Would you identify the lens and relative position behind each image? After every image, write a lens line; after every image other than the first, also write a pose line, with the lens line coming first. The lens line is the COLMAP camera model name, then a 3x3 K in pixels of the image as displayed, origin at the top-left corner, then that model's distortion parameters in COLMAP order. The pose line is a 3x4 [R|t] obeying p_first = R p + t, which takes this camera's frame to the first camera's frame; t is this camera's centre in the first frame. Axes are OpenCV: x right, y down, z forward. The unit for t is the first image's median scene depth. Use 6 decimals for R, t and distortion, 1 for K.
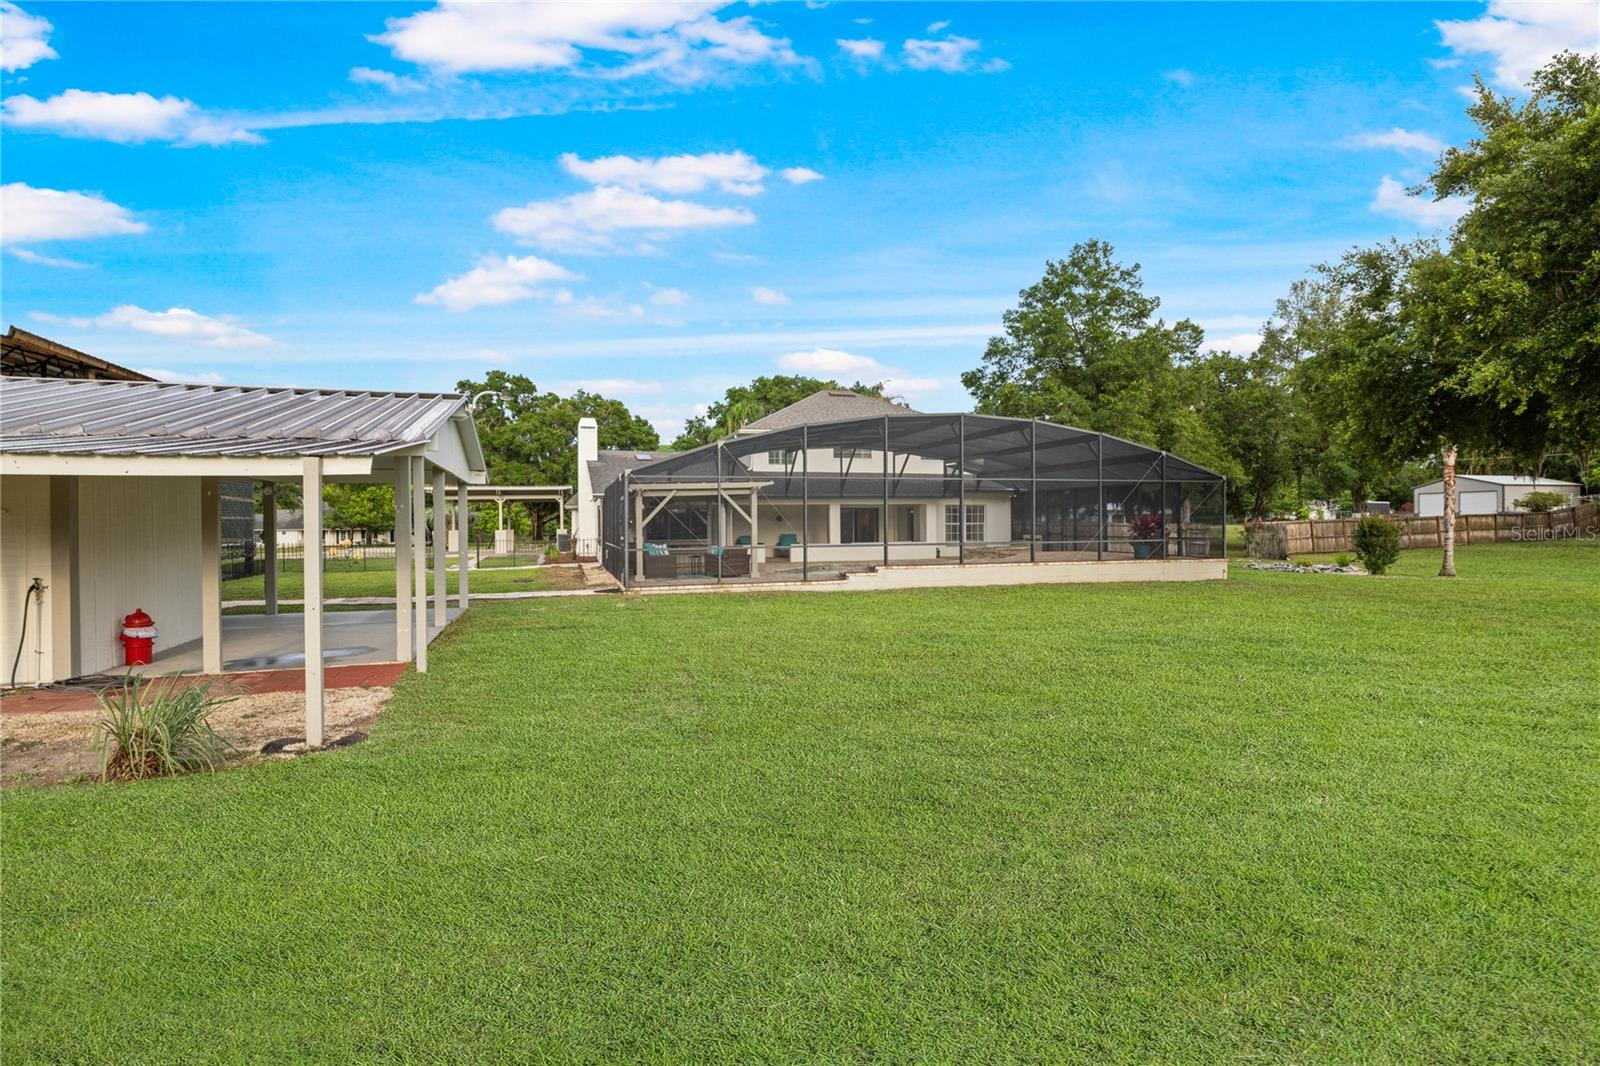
lens RADIAL K [[786.4, 0, 803.1], [0, 786.4, 529.6], [0, 0, 1]] dist [-0.006544, 0.001195]
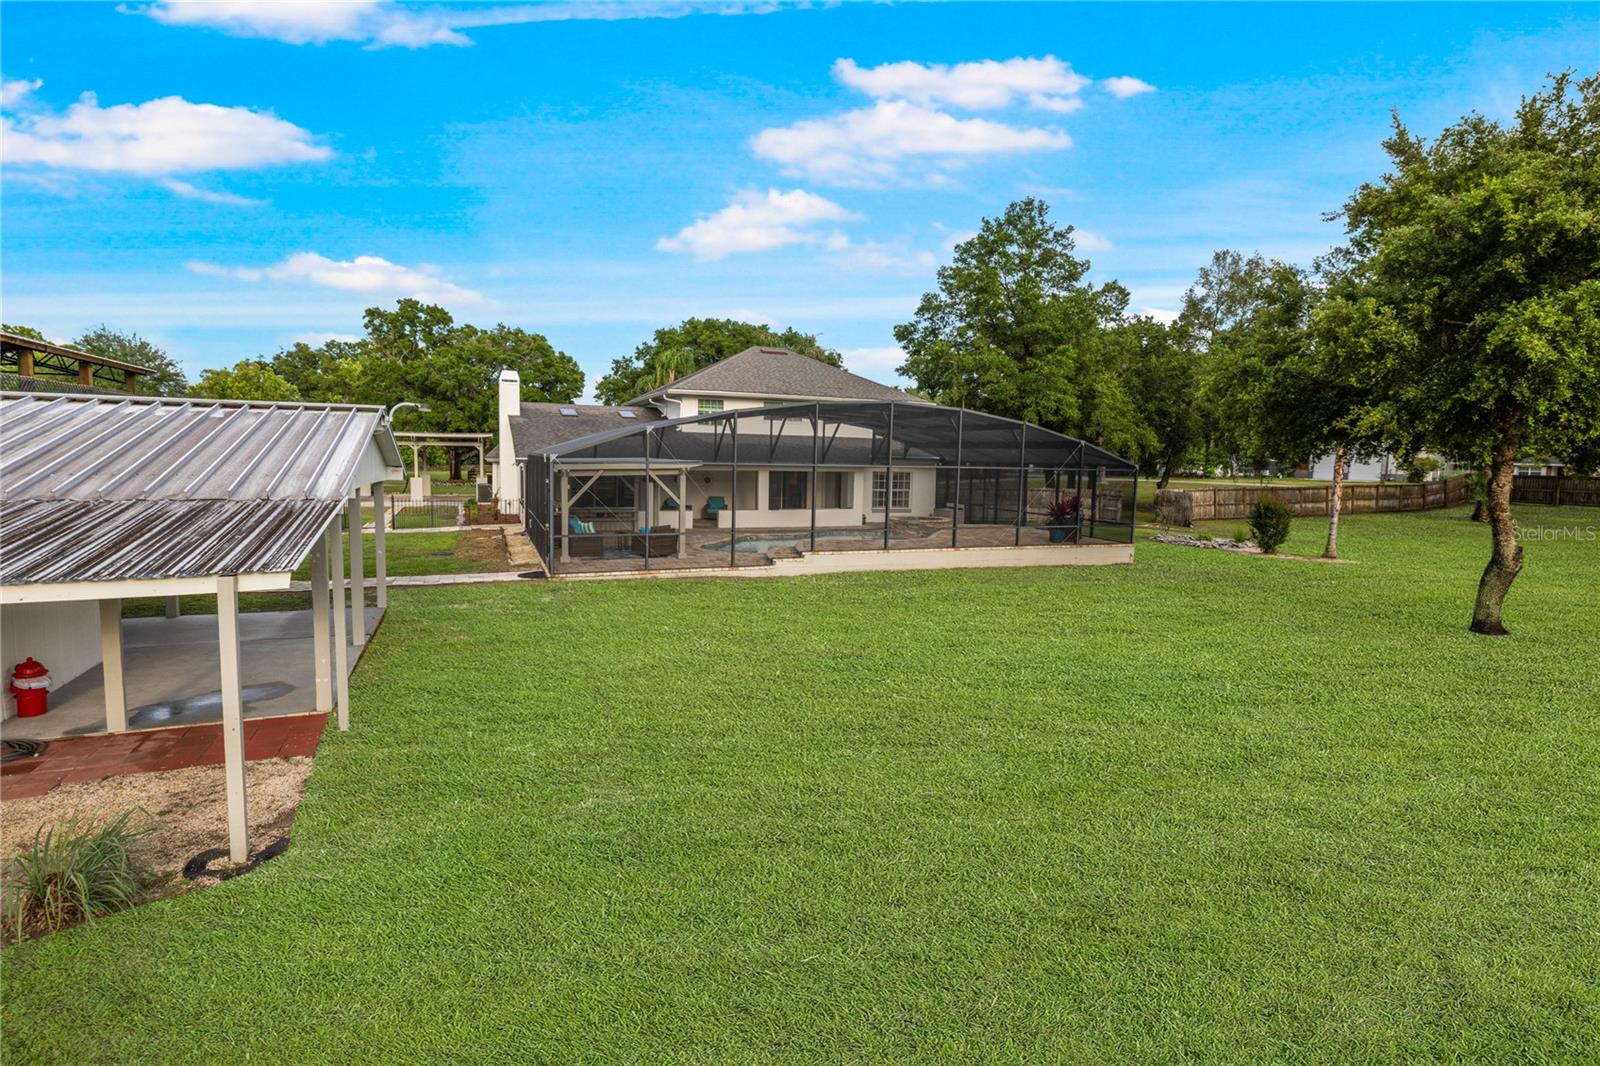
lens RADIAL K [[786.4, 0, 803.1], [0, 786.4, 529.6], [0, 0, 1]] dist [-0.006544, 0.001195]
pose [[0.995444, 0.021527, 0.092890, -0.000911], [-0.029712, 0.995708, 0.087655, -0.031118], [-0.090604, -0.090016, 0.991811, -0.002471]]
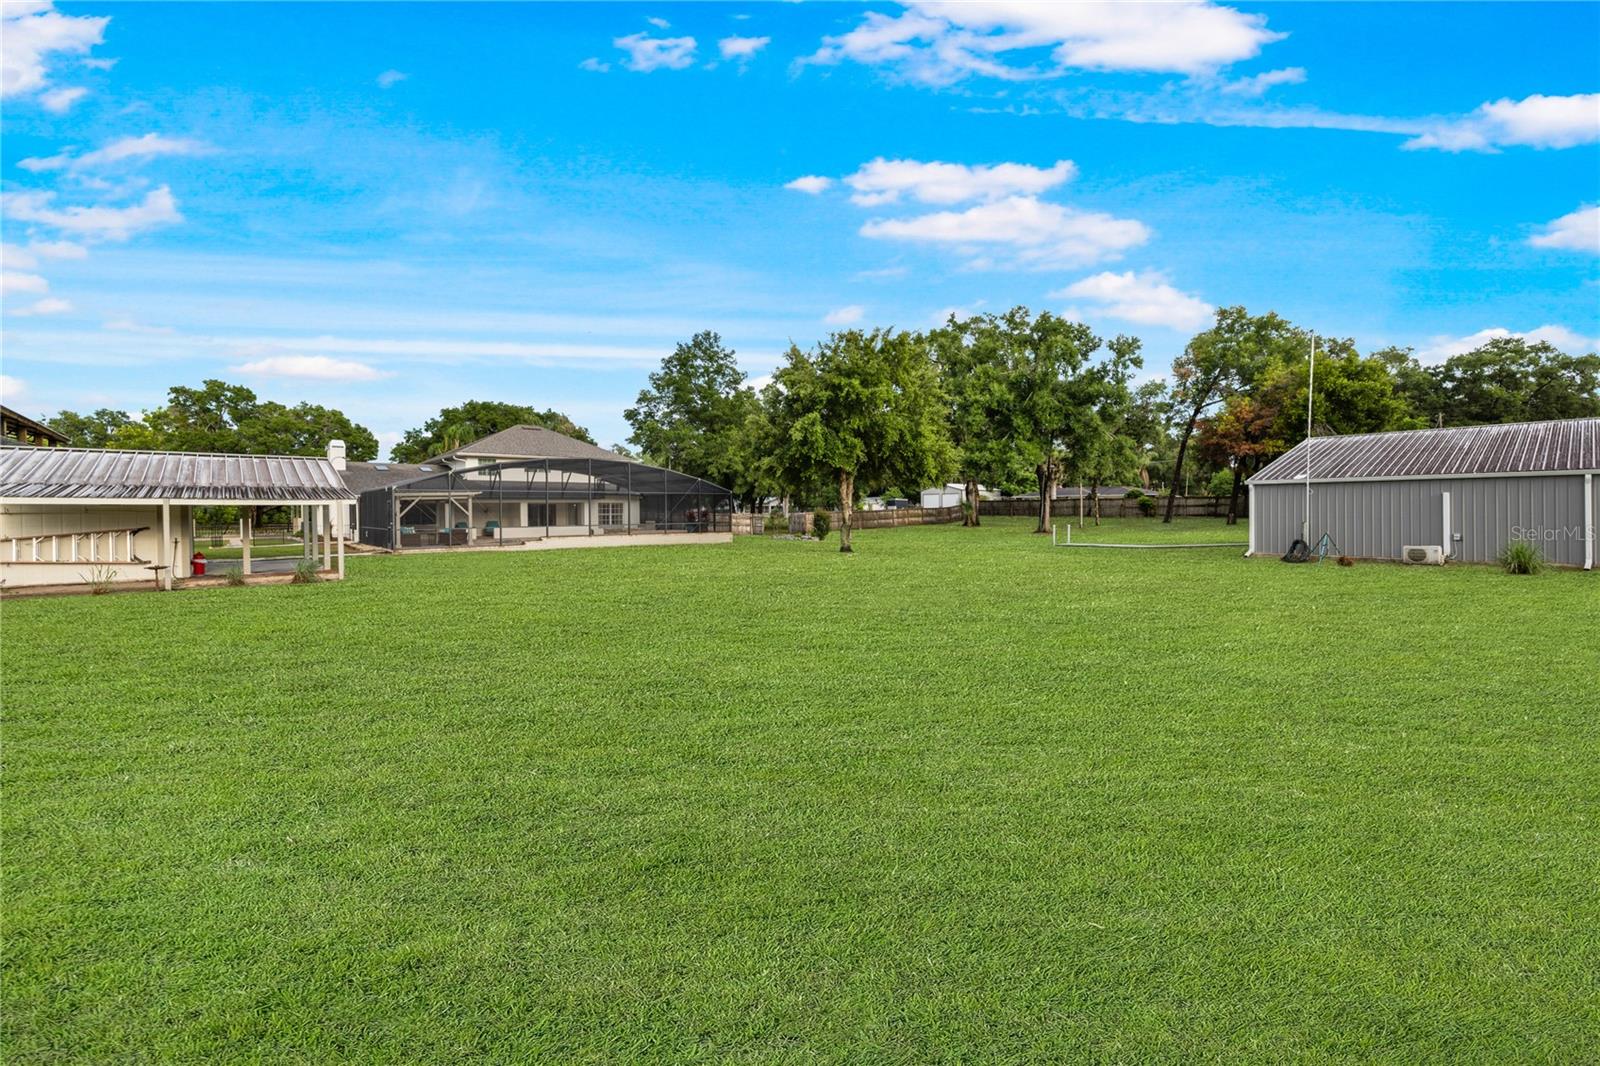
lens RADIAL K [[663.2, 0, 800.0], [0, 663.2, 533.0], [0, 0, 1]] dist [-0.000122, 0.000013]
pose [[0.918071, -0.011609, 0.396246, 0.013390], [0.001814, 0.999684, 0.025085, -0.001584], [-0.396412, -0.022311, 0.917802, -0.317660]]
